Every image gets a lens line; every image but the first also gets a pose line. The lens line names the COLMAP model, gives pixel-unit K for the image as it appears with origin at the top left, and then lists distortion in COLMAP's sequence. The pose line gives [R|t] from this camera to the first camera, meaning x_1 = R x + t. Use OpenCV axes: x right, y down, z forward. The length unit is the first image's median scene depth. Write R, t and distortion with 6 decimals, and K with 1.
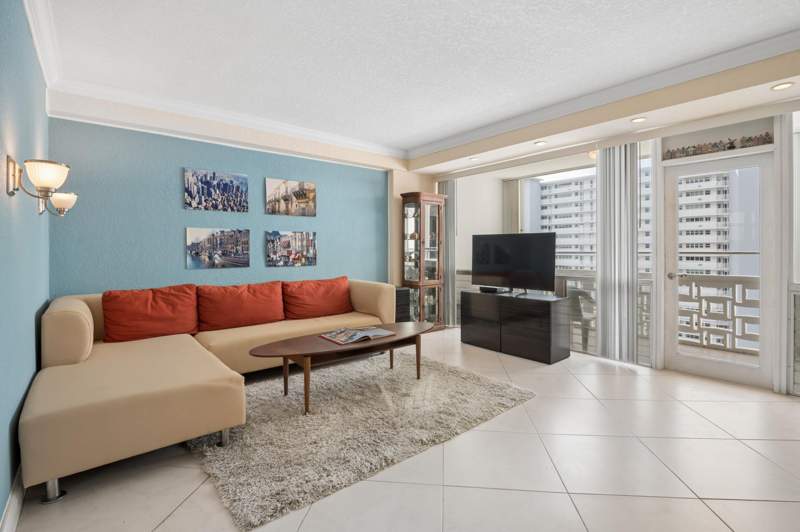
lens RADIAL K [[373.7, 0, 399.7], [0, 373.7, 253.3], [0, 0, 1]] dist [-0.000770, -0.000229]
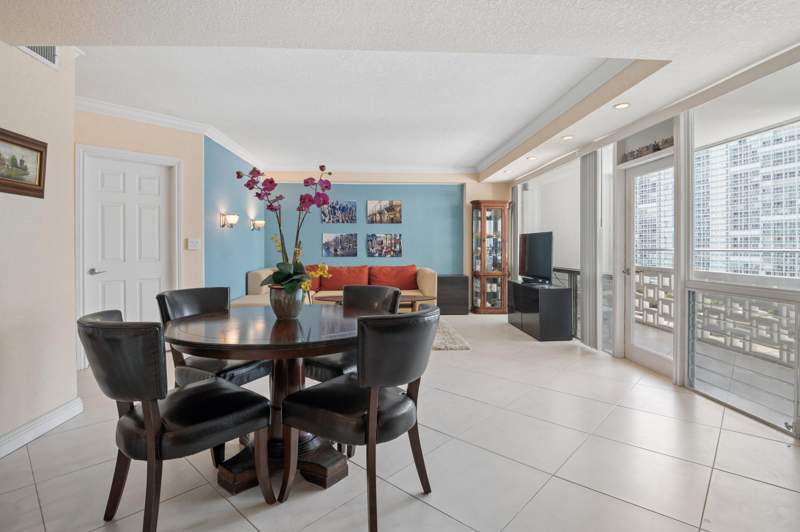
lens RADIAL K [[389.2, 0, 399.7], [0, 389.2, 247.9], [0, 0, 1]] dist [-0.001178, -0.000126]
pose [[0.804572, 0.003455, -0.593845, 0.732573], [-0.006700, 0.999972, -0.003259, 0.002918], [0.593817, 0.006601, 0.804573, -0.243649]]
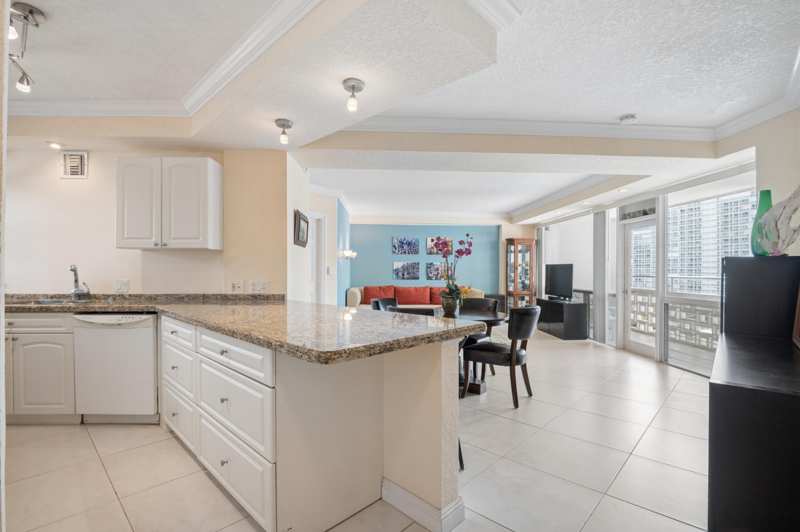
lens RADIAL K [[367.4, 0, 400.0], [0, 367.4, 266.0], [0, 0, 1]] dist [-0.000089, -0.000119]
pose [[0.795210, 0.002936, -0.606327, 0.773909], [-0.014646, 0.999790, -0.014368, -0.009310], [0.606157, 0.020306, 0.795086, -0.731602]]
